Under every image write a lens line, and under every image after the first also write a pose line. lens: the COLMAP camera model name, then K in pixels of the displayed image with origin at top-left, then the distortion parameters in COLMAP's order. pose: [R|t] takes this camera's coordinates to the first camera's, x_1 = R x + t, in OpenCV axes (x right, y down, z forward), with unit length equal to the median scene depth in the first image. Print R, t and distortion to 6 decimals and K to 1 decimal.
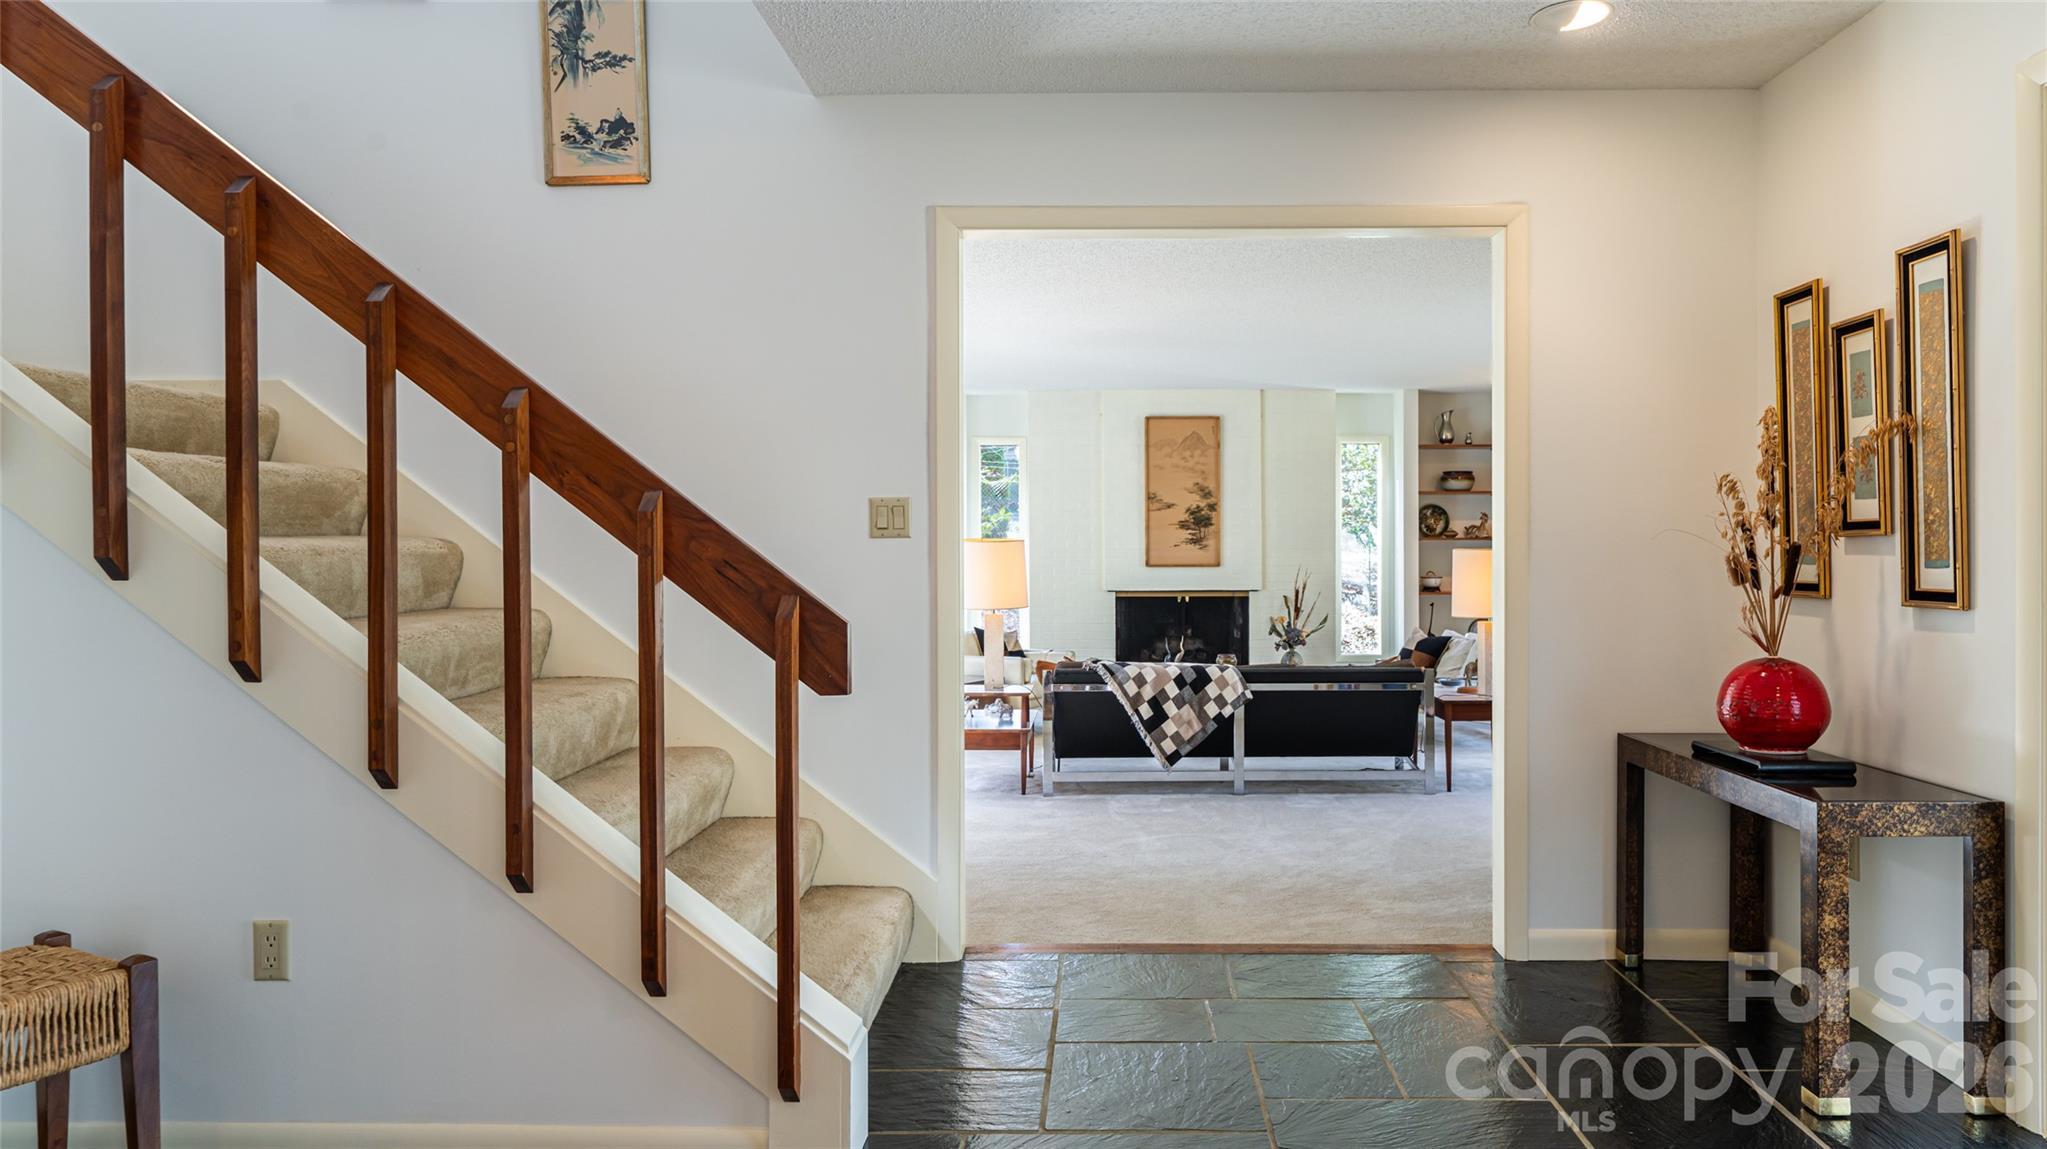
lens RADIAL K [[1298.1, 0, 1035.7], [0, 1298.1, 568.6], [0, 0, 1]] dist [0.009411, -0.001377]
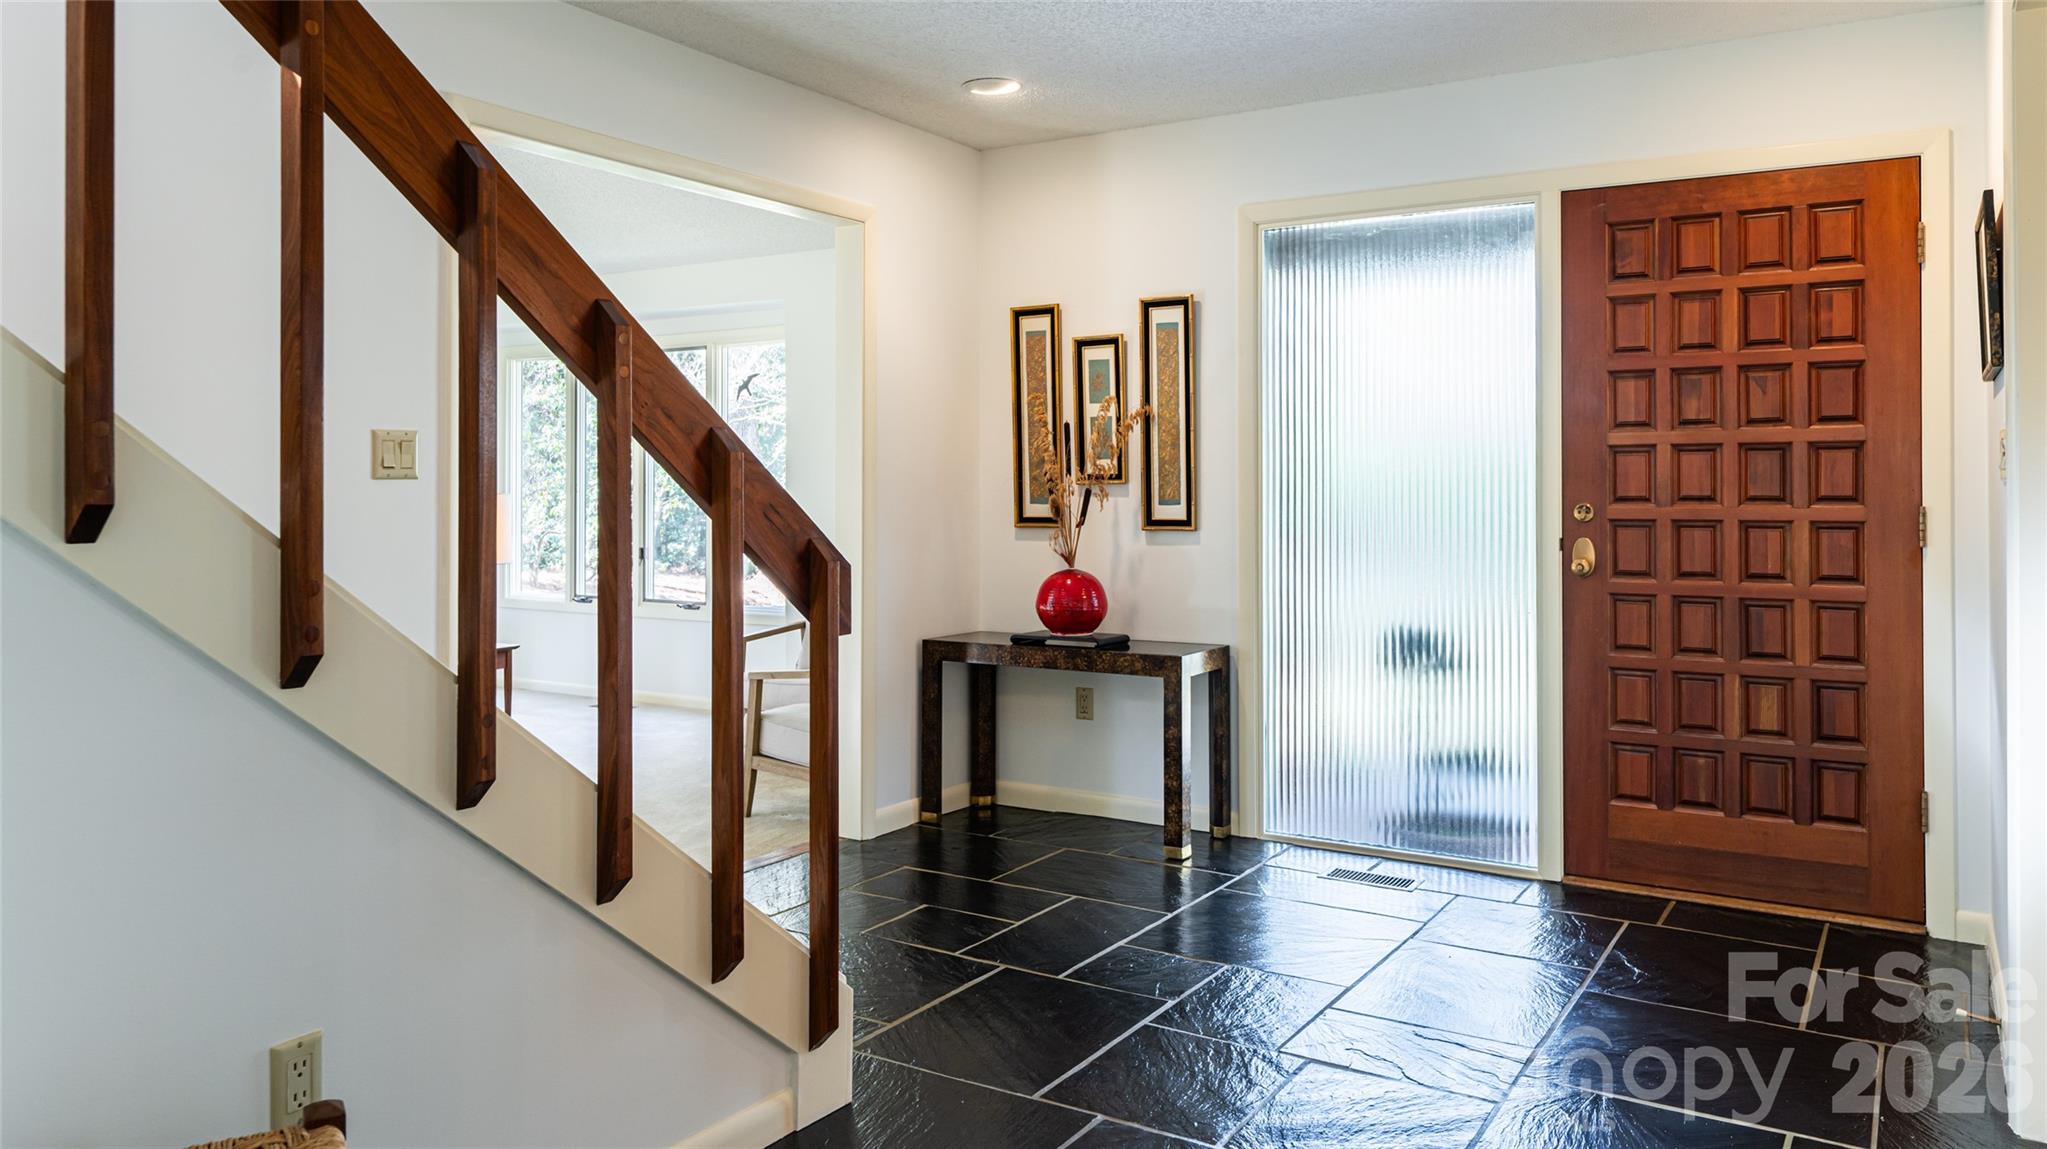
lens RADIAL K [[1406.2, 0, 1044.8], [0, 1406.2, 480.5], [0, 0, 1]] dist [-0.004307, 0.002388]
pose [[0.533689, 0.007645, 0.845647, -0.763005], [0.012629, 0.999776, -0.017009, -0.002848], [-0.845587, 0.019757, 0.533472, 0.208286]]
